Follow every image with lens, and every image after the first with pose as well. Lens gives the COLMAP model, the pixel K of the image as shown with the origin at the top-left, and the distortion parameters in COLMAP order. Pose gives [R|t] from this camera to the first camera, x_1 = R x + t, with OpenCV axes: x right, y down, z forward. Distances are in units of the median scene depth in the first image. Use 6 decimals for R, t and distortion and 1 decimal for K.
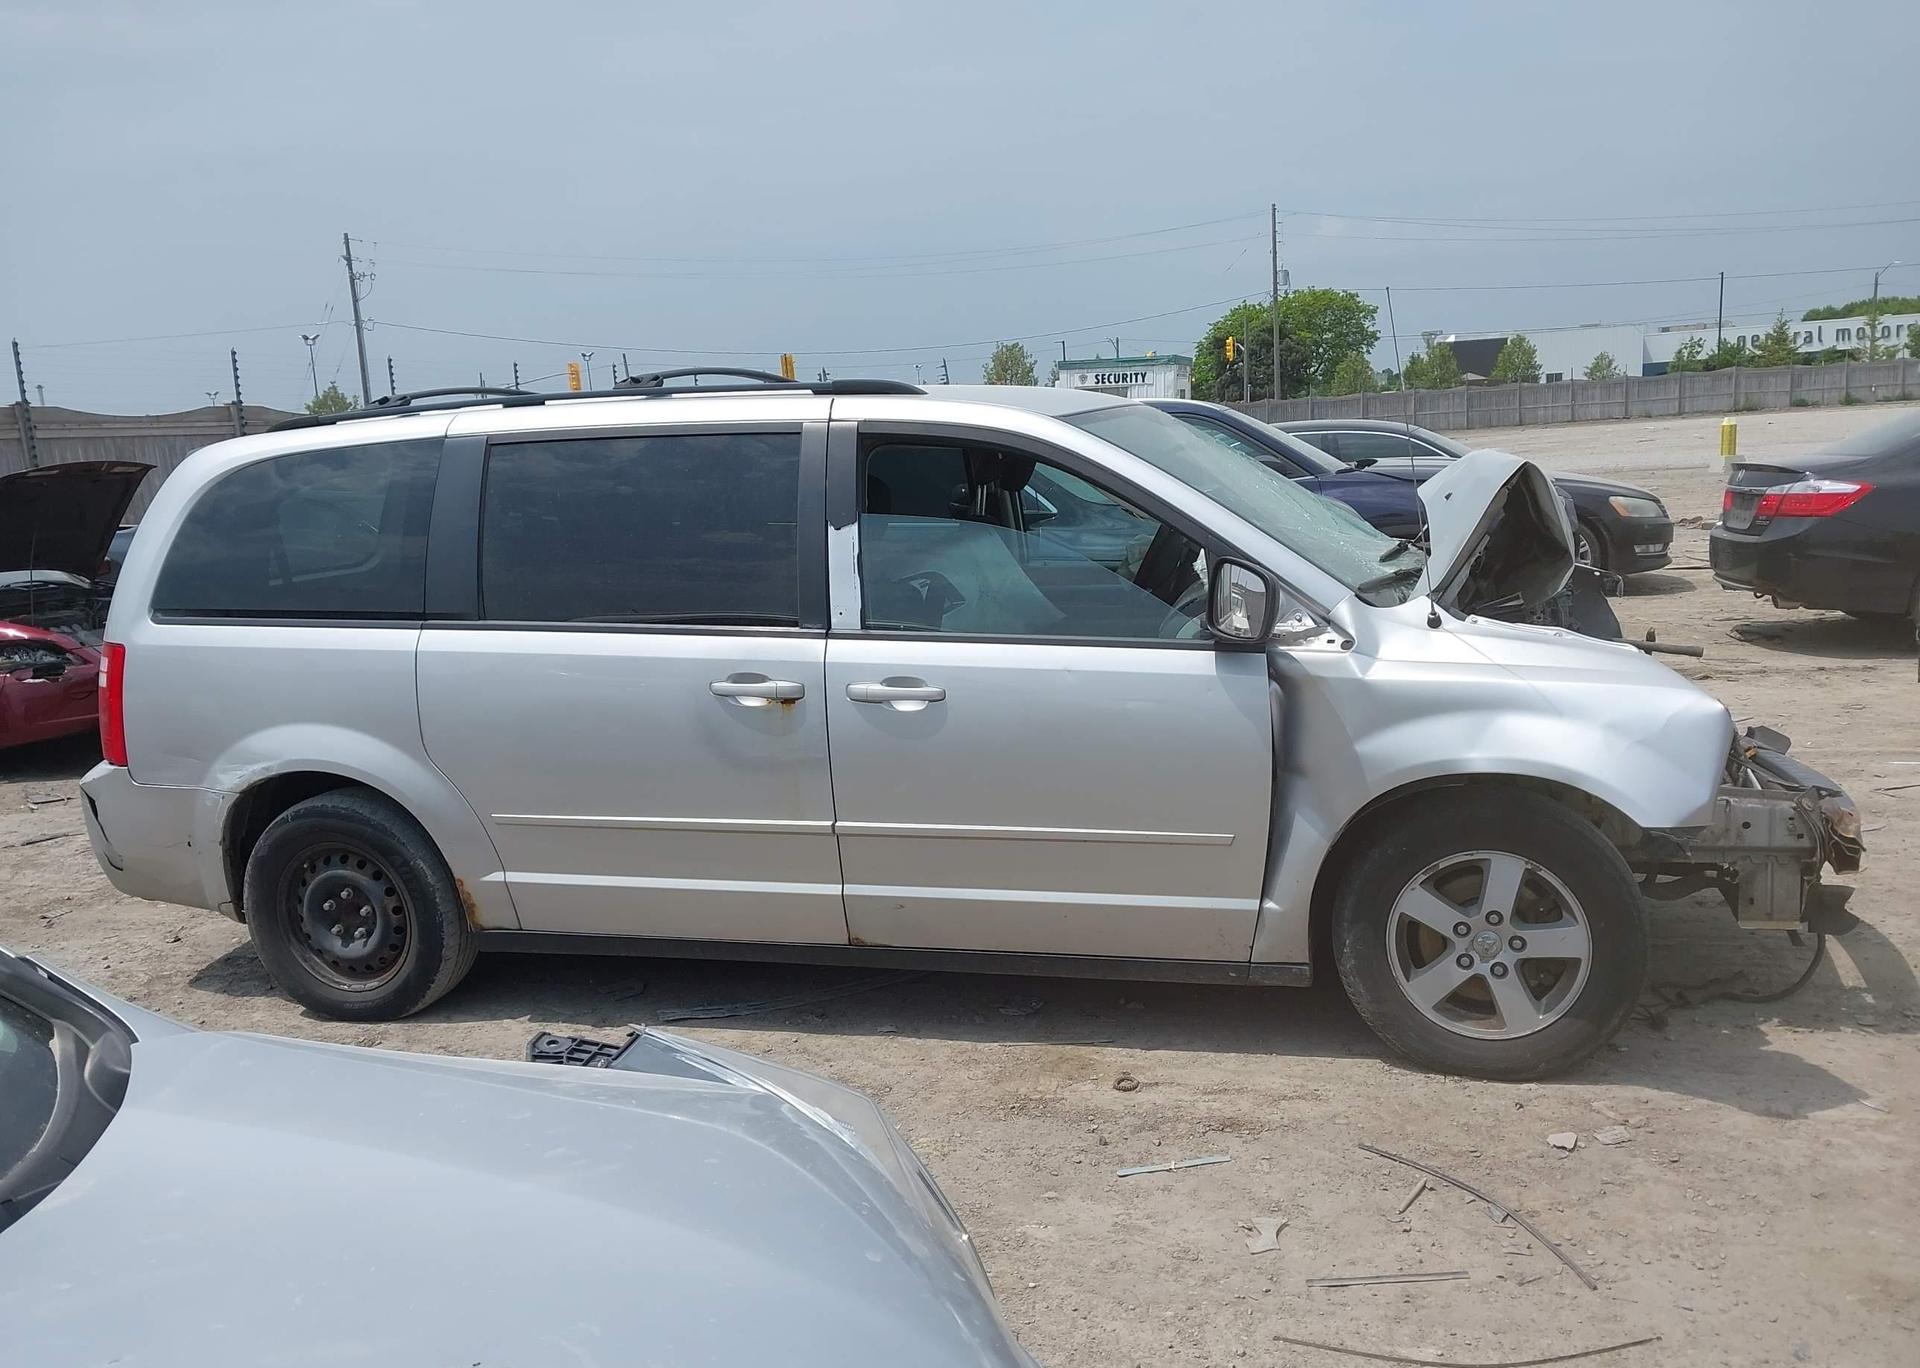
lens RADIAL K [[1633.0, 0, 874.9], [0, 1633.0, 695.5], [0, 0, 1]] dist [-0.004130, -0.019267]
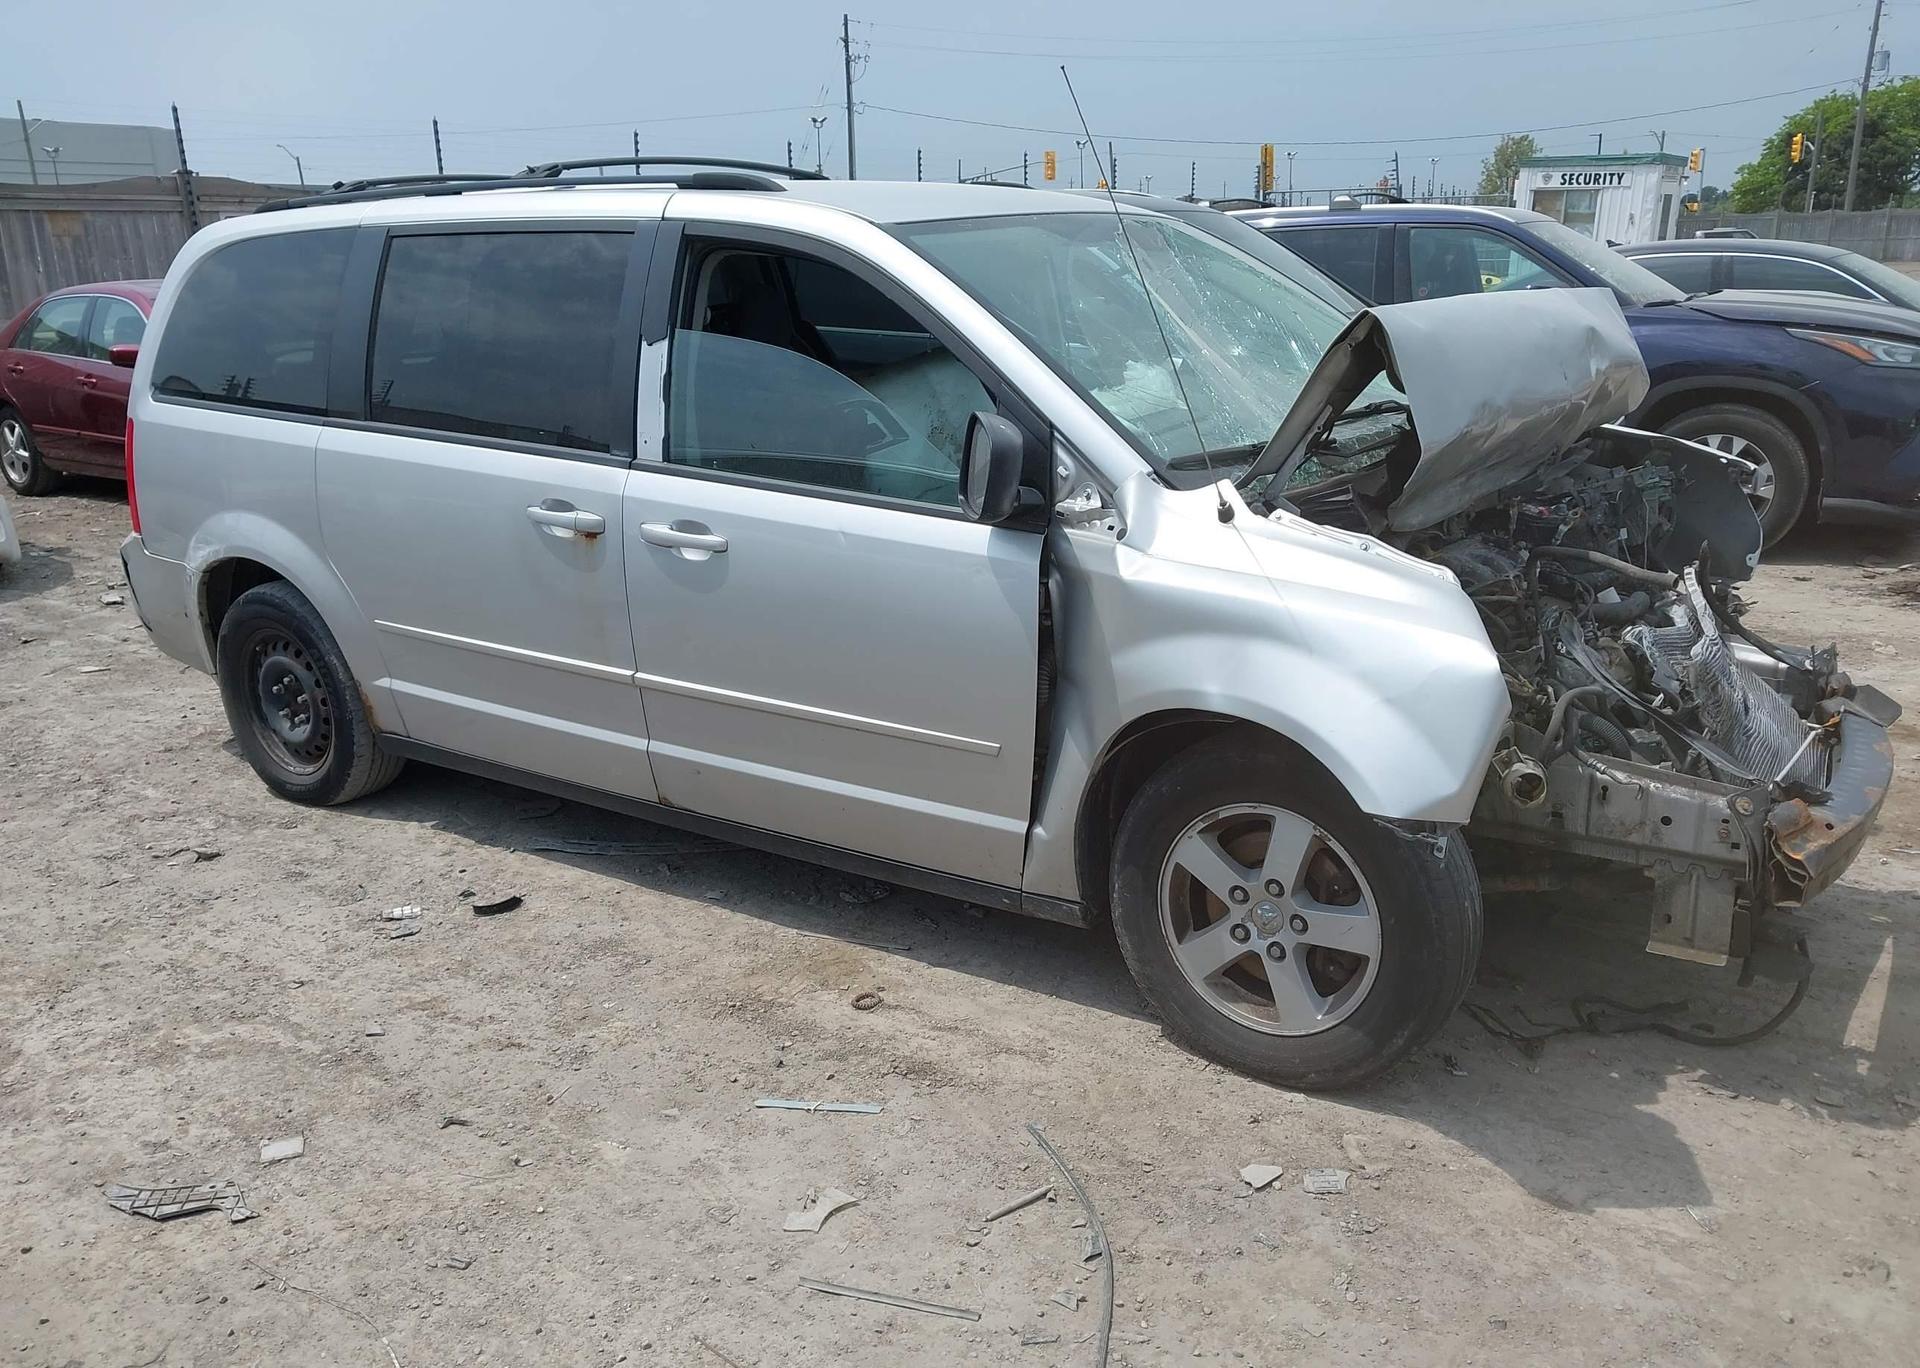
lens RADIAL K [[1594.8, 0, 957.4], [0, 1594.8, 707.0], [0, 0, 1]] dist [0.028808, -0.035878]
pose [[0.949756, 0.124703, -0.287077, 0.428301], [-0.084868, 0.985445, 0.147294, -0.053391], [0.301267, -0.115530, 0.946515, 0.204034]]
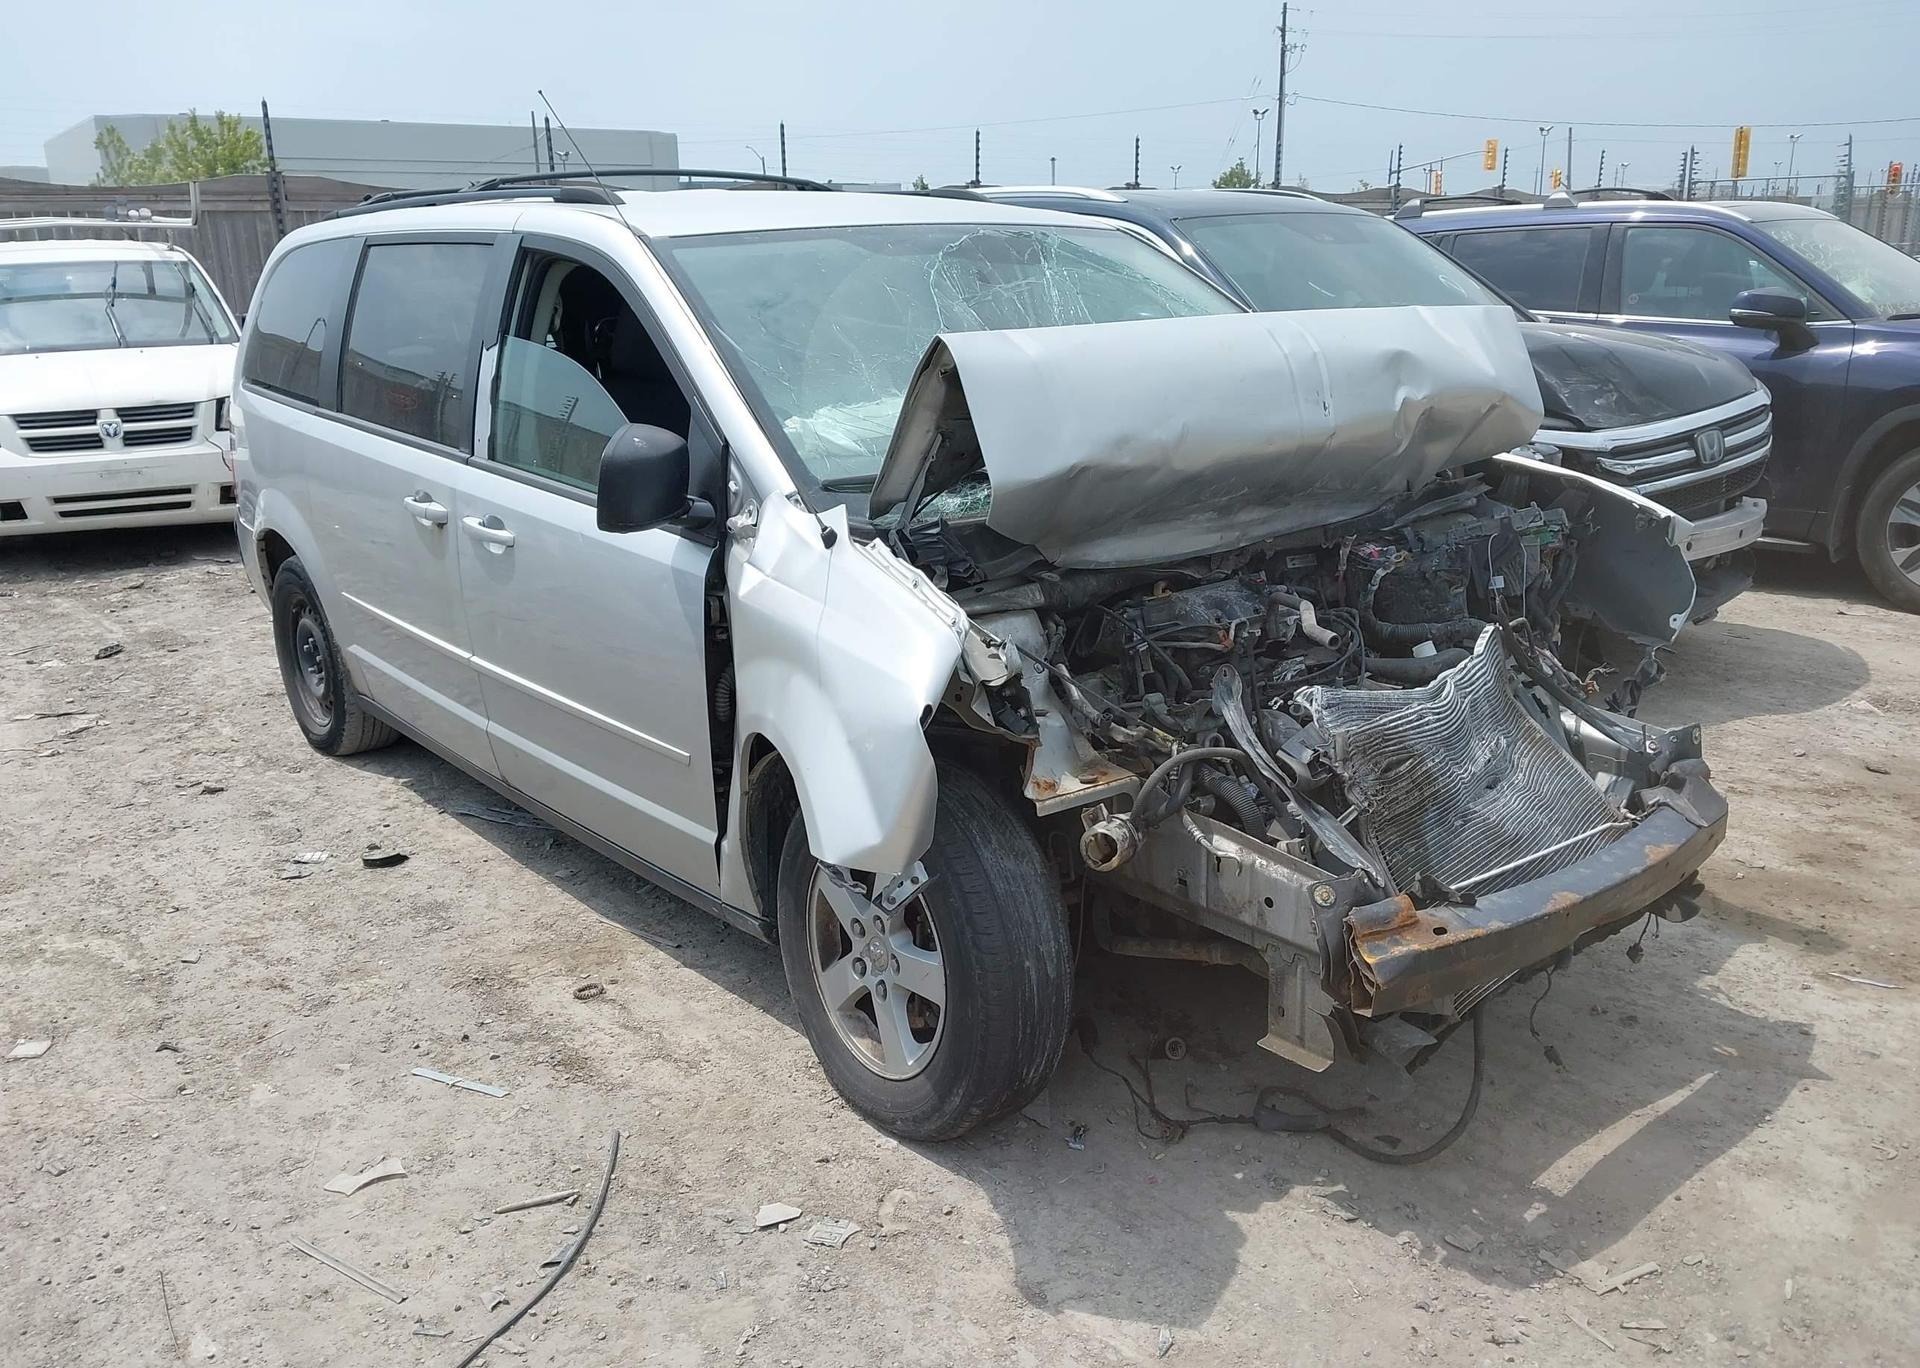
lens RADIAL K [[1594.8, 0, 957.4], [0, 1594.8, 707.0], [0, 0, 1]] dist [0.028808, -0.035878]
pose [[0.820469, 0.200531, -0.535367, 0.767776], [-0.120609, 0.976101, 0.180778, -0.105456], [0.558823, -0.083753, 0.825047, 0.379596]]
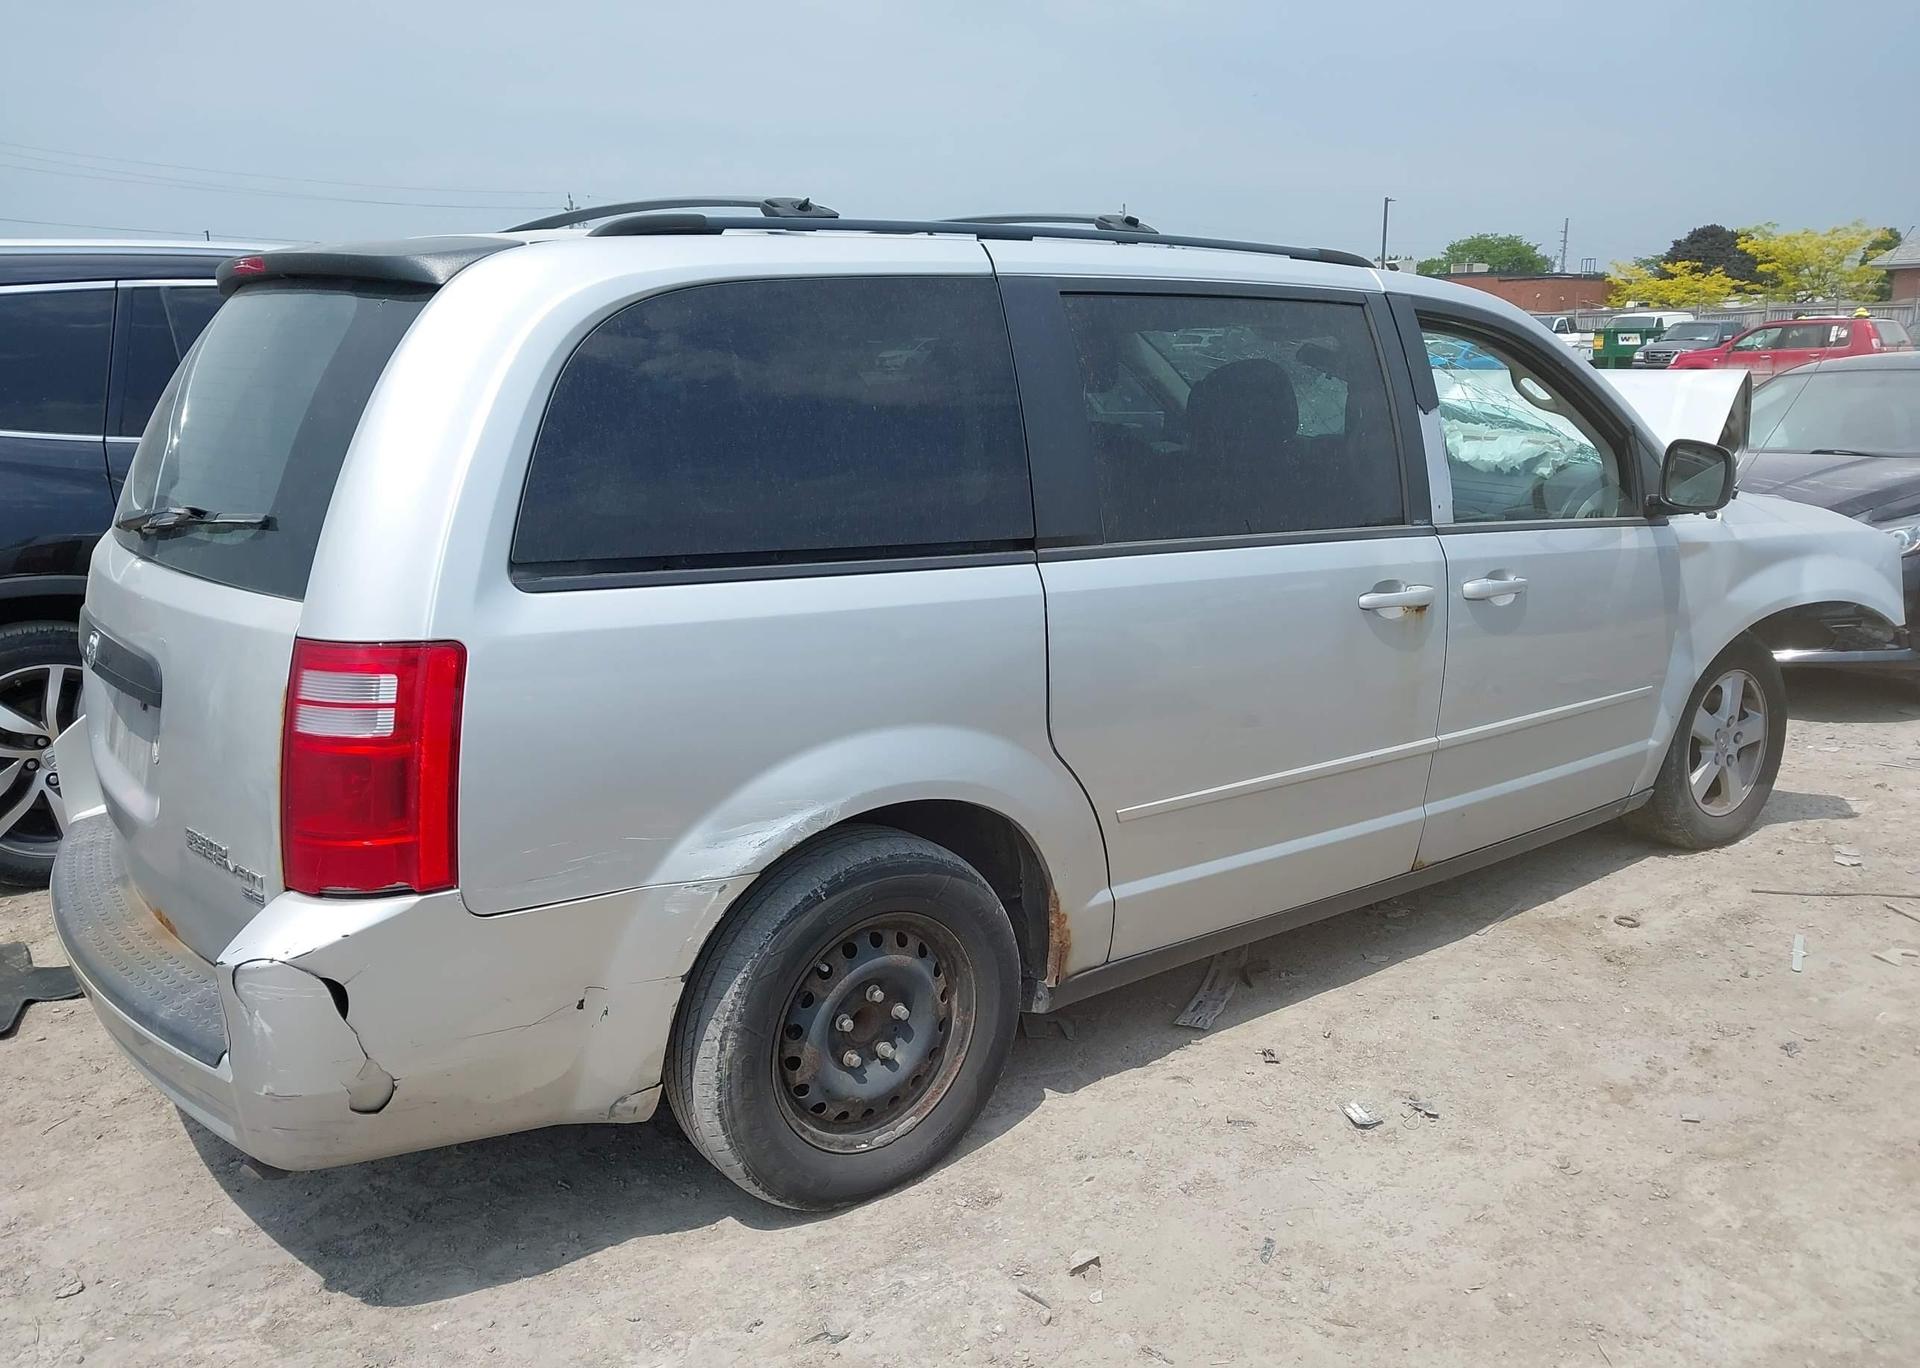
lens RADIAL K [[1566.8, 0, 931.4], [0, 1566.8, 725.7], [0, 0, 1]] dist [0.007959, -0.004415]
pose [[0.571298, -0.134428, 0.809659, -0.939878], [0.108127, 0.990225, 0.088113, -0.039203], [-0.813589, 0.037208, 0.580249, 0.746220]]
